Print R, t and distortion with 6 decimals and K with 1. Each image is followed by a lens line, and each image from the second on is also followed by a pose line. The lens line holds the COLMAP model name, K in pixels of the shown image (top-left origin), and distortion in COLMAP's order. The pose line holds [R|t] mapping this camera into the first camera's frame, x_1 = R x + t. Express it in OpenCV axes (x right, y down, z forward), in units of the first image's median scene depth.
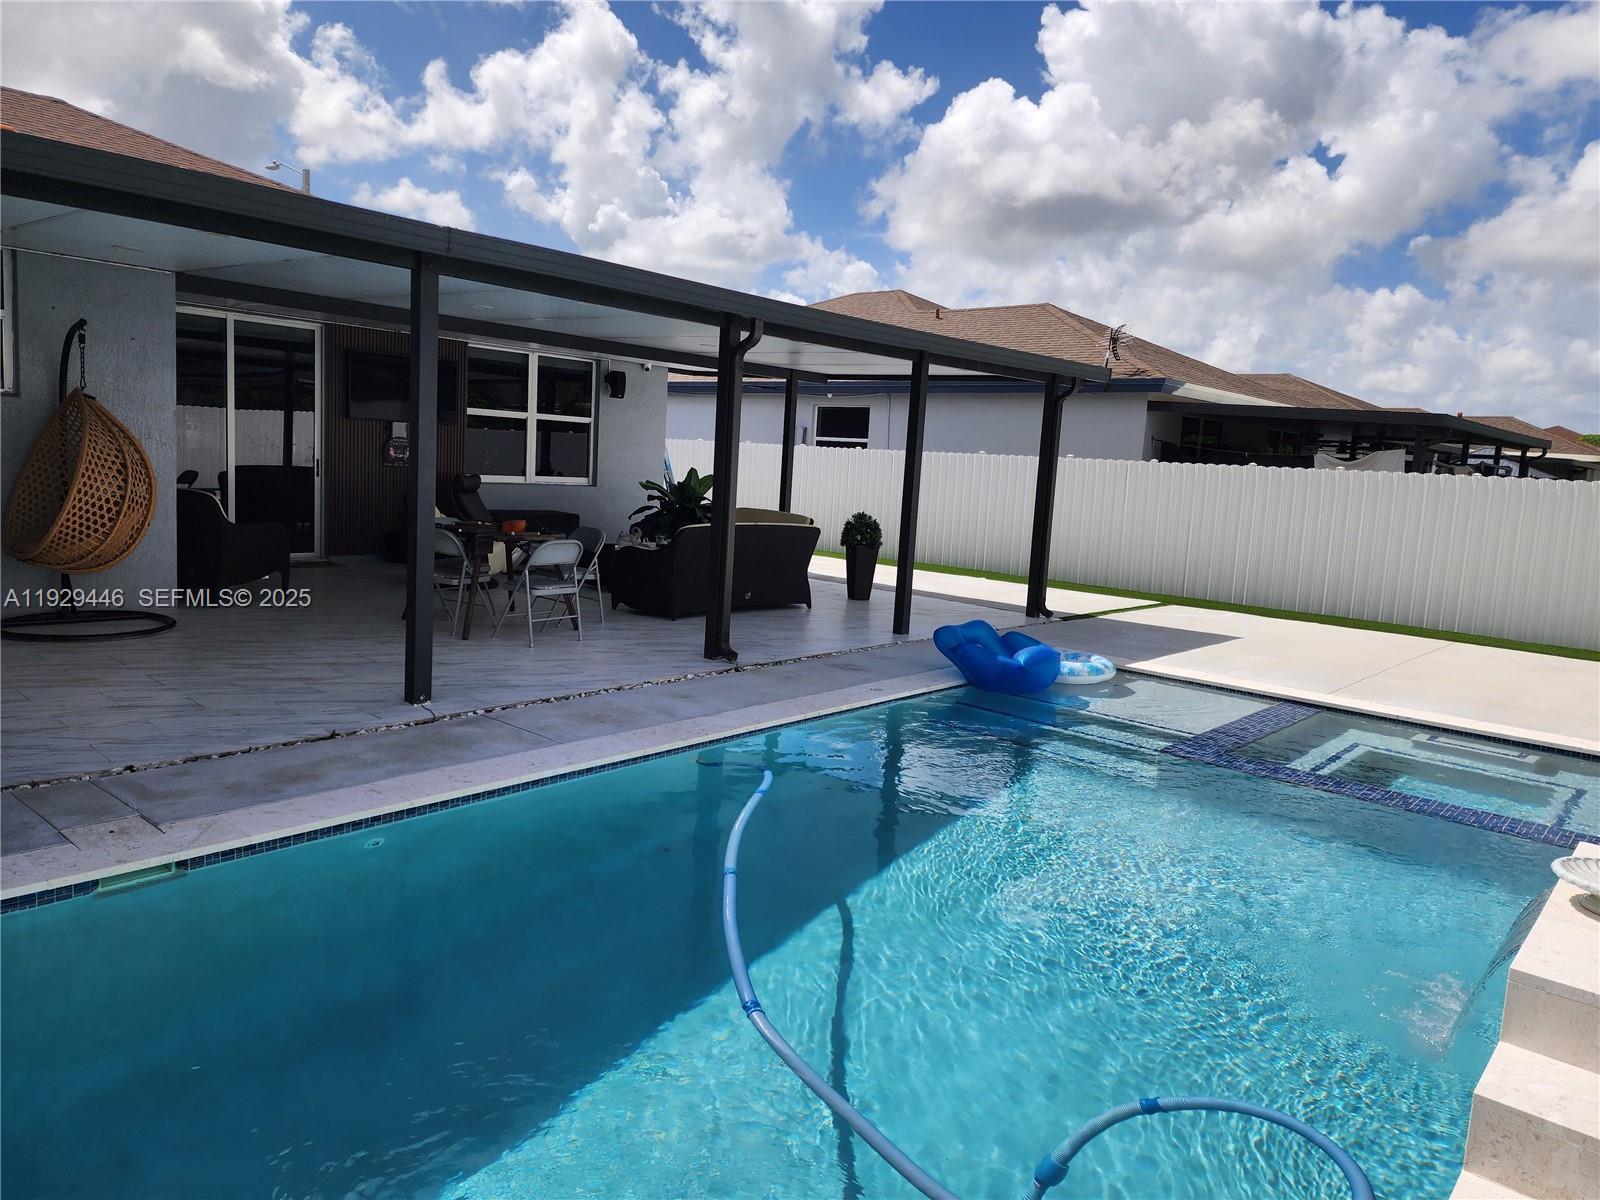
lens RADIAL K [[1072.4, 0, 796.1], [0, 1072.4, 588.3], [0, 0, 1]] dist [0.071580, -0.073160]
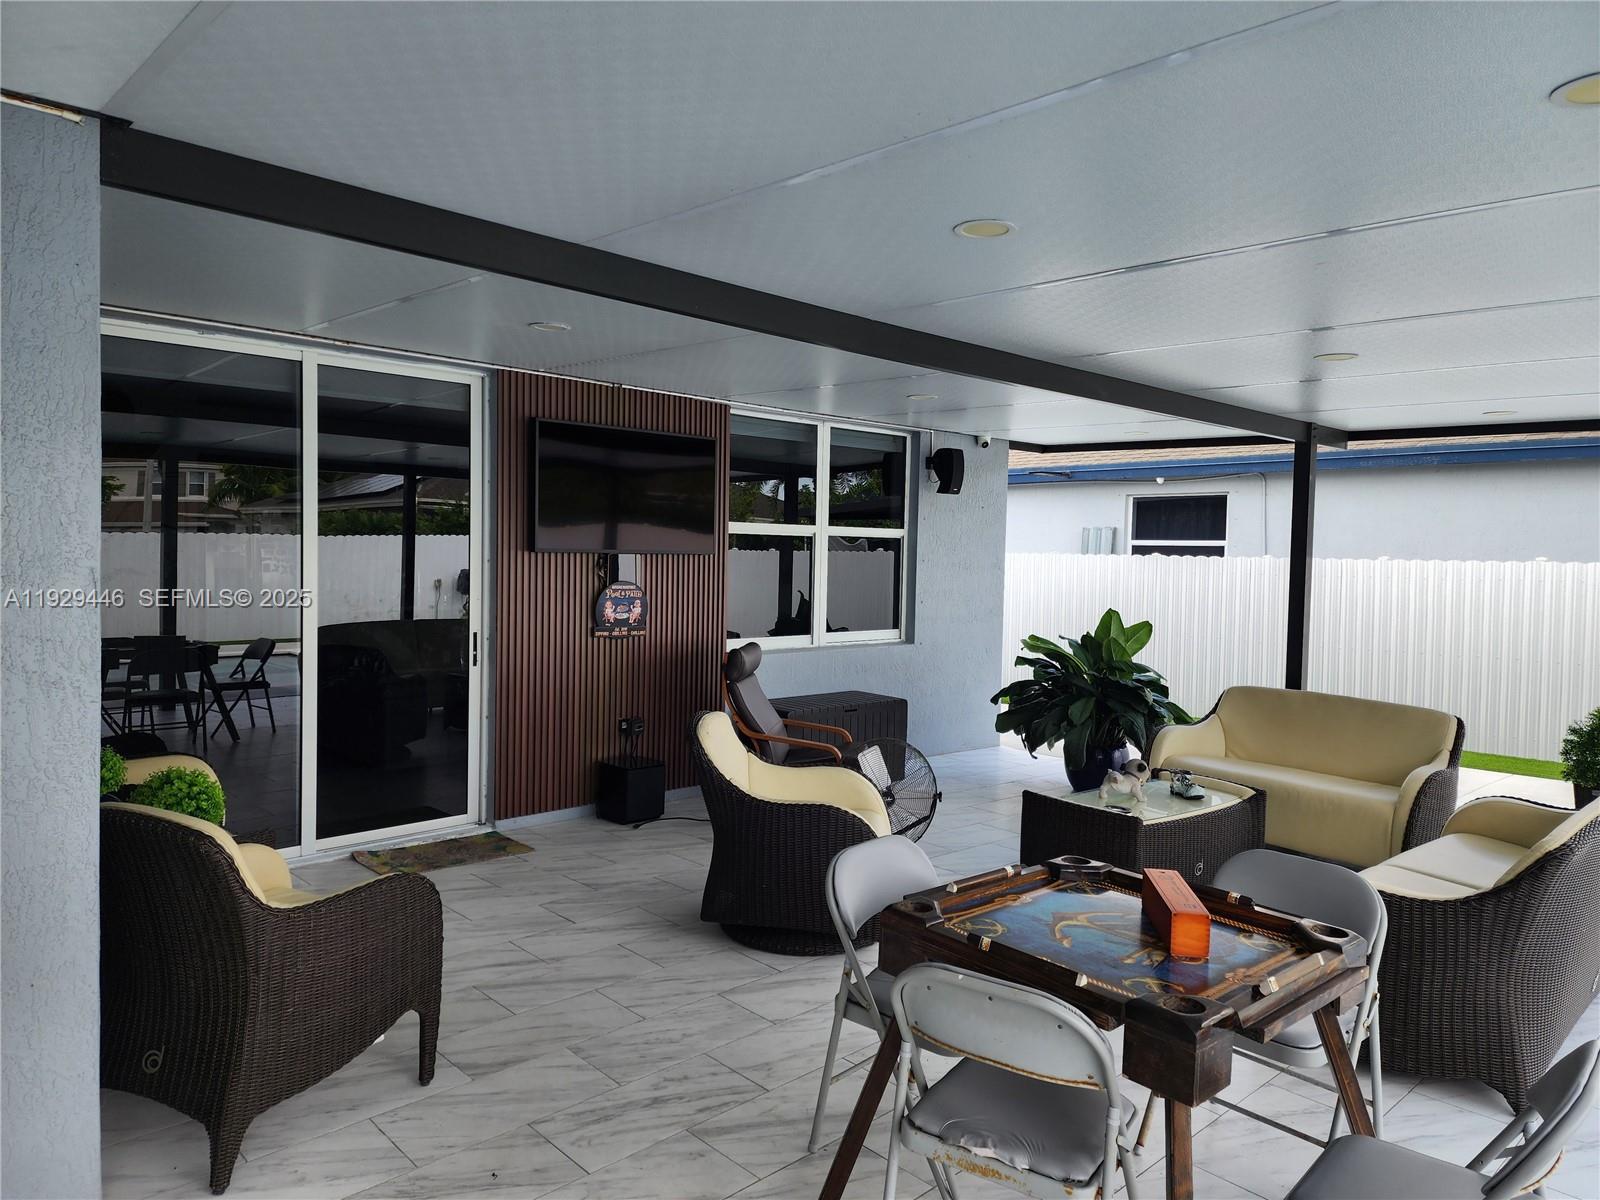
lens RADIAL K [[1072.4, 0, 796.1], [0, 1072.4, 588.3], [0, 0, 1]] dist [0.071580, -0.073160]
pose [[0.996095, -0.035249, -0.080943, -0.198663], [0.027514, 0.995120, -0.094759, -0.070261], [0.083889, 0.092162, 0.992204, 0.405533]]
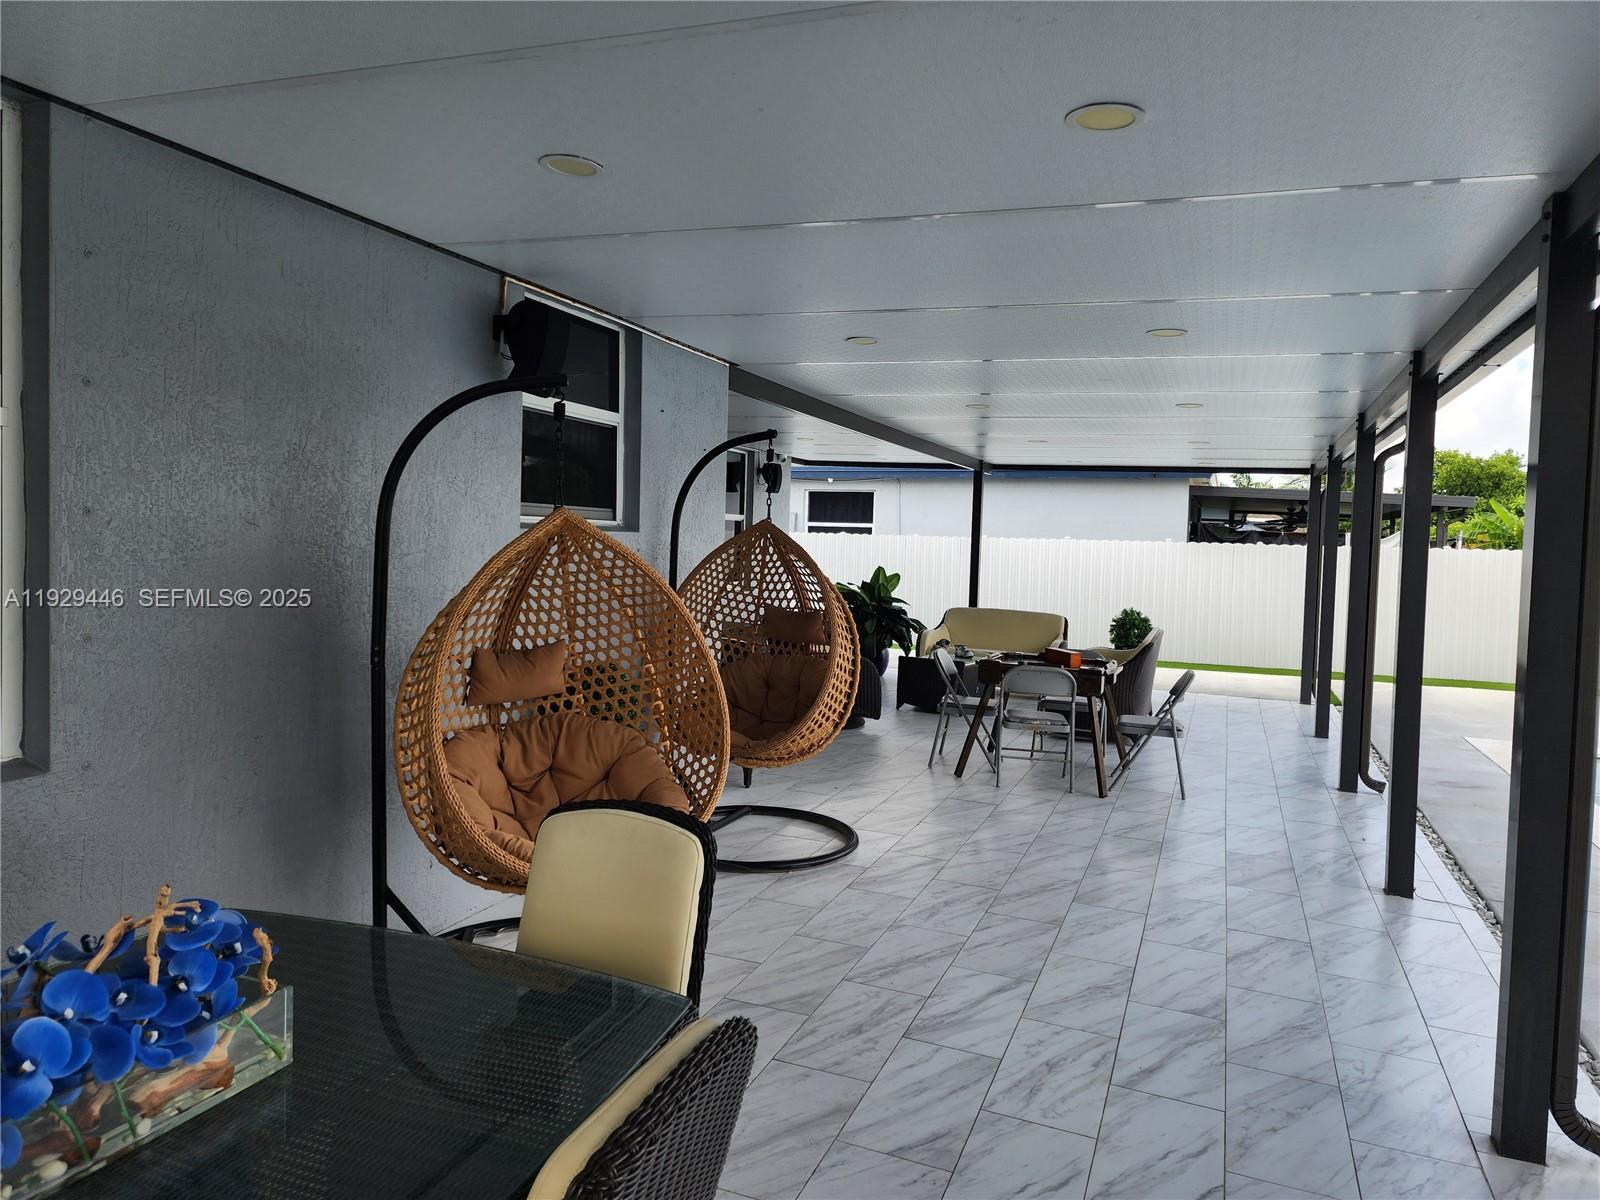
lens RADIAL K [[1066.2, 0, 793.9], [0, 1066.2, 580.7], [0, 0, 1]] dist [0.133376, -0.146667]
pose [[0.939838, -0.041741, 0.339062, -0.446749], [0.065047, 0.996215, -0.057660, -0.048060], [-0.335372, 0.076246, 0.938995, 0.148278]]
